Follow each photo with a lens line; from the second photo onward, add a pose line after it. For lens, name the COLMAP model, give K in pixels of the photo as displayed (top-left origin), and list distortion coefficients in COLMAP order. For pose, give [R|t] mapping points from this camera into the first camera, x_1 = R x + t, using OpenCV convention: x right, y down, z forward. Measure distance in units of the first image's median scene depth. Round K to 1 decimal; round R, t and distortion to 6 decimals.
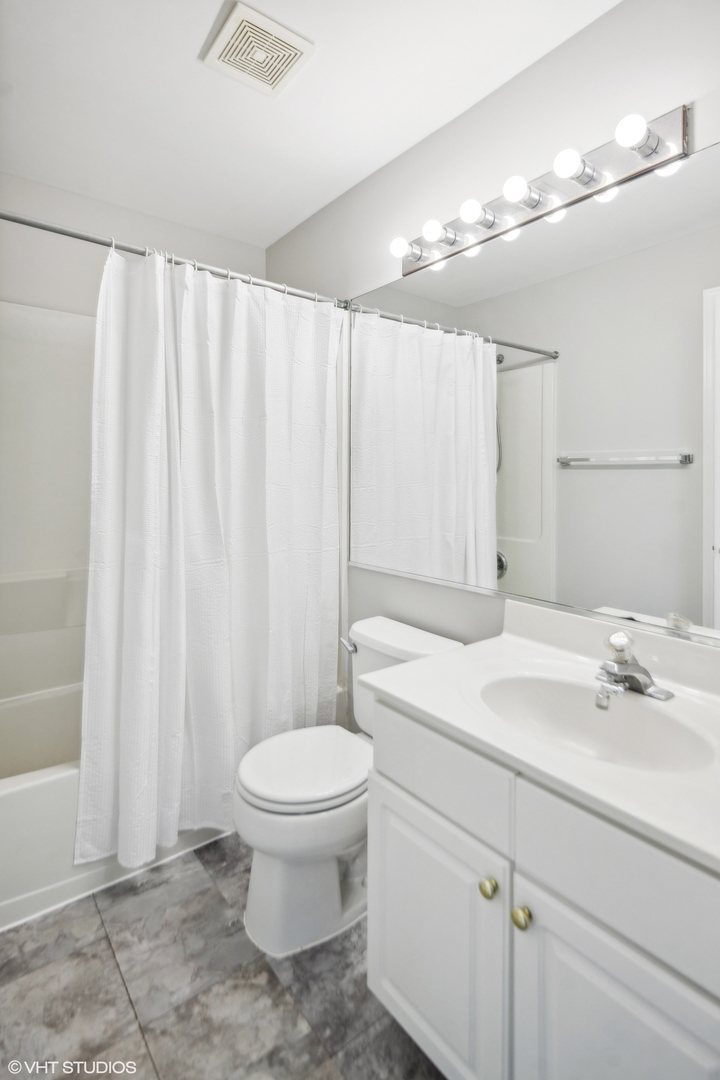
lens RADIAL K [[539.3, 0, 353.8], [0, 539.3, 478.6], [0, 0, 1]] dist [0.006702, -0.001636]
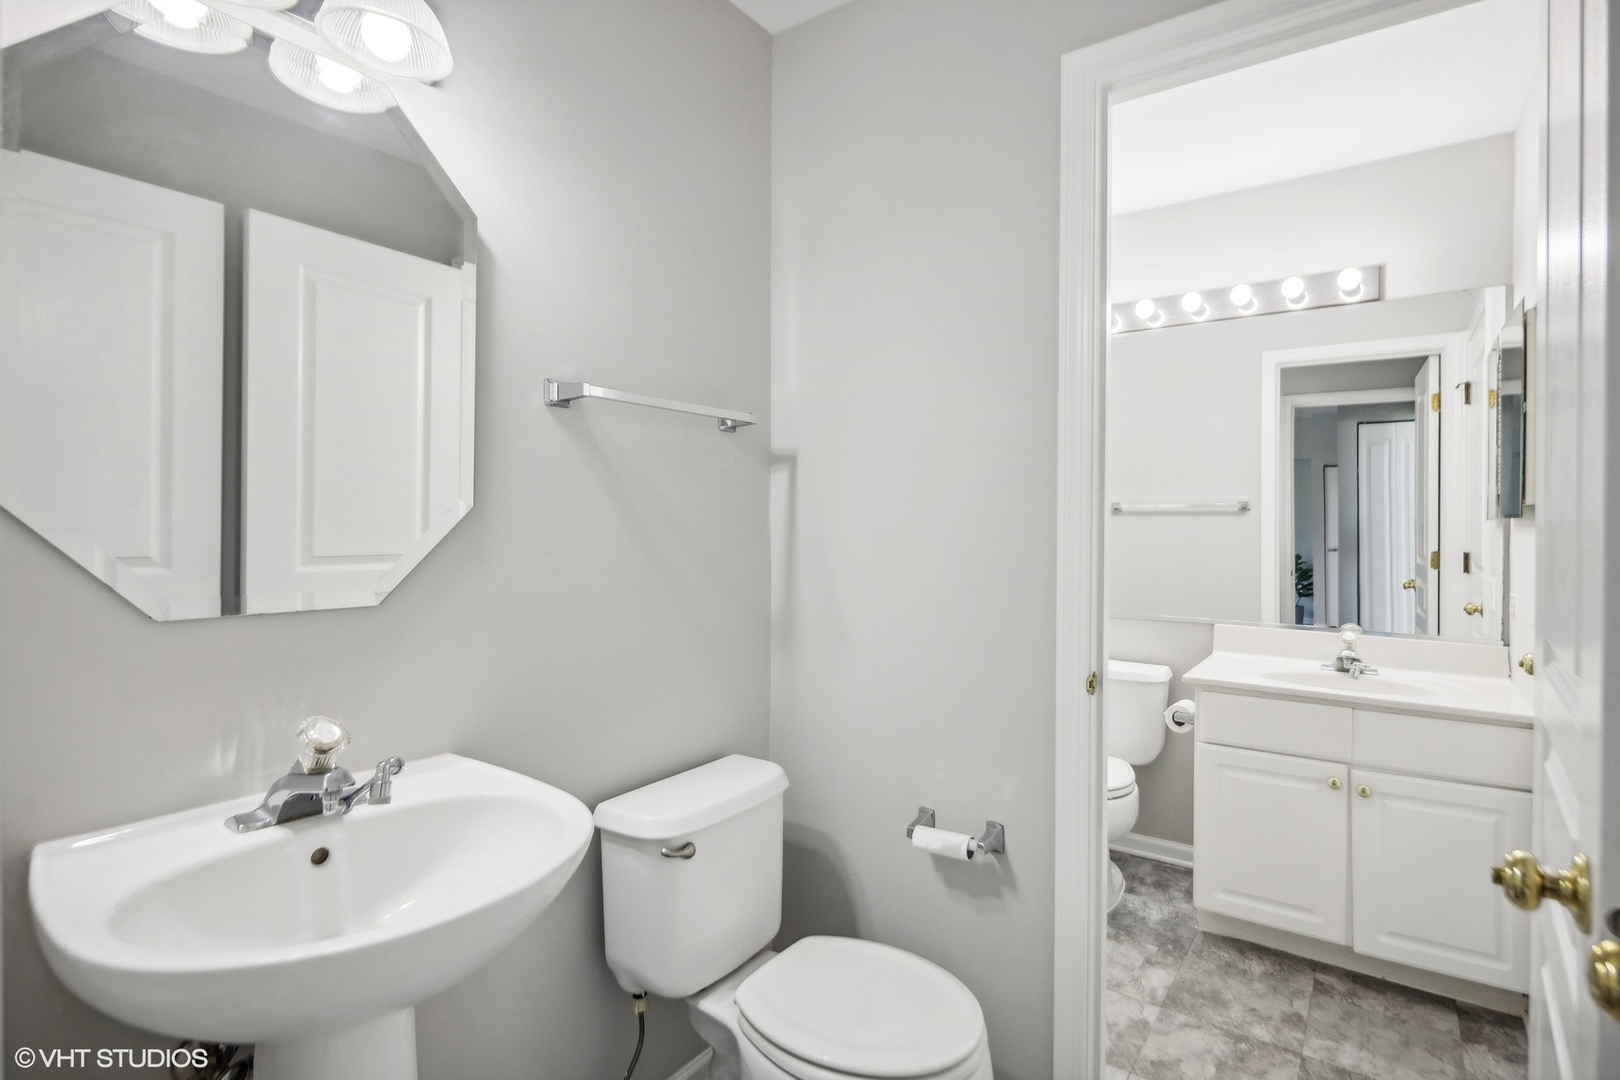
lens RADIAL K [[808.9, 0, 810.4], [0, 808.9, 532.8], [0, 0, 1]] dist [0.006702, -0.001636]
pose [[0.954589, -0.002821, 0.297911, -1.438810], [0.000821, 0.999976, 0.006839, 0.009280], [-0.297923, -0.006284, 0.954569, -0.596053]]
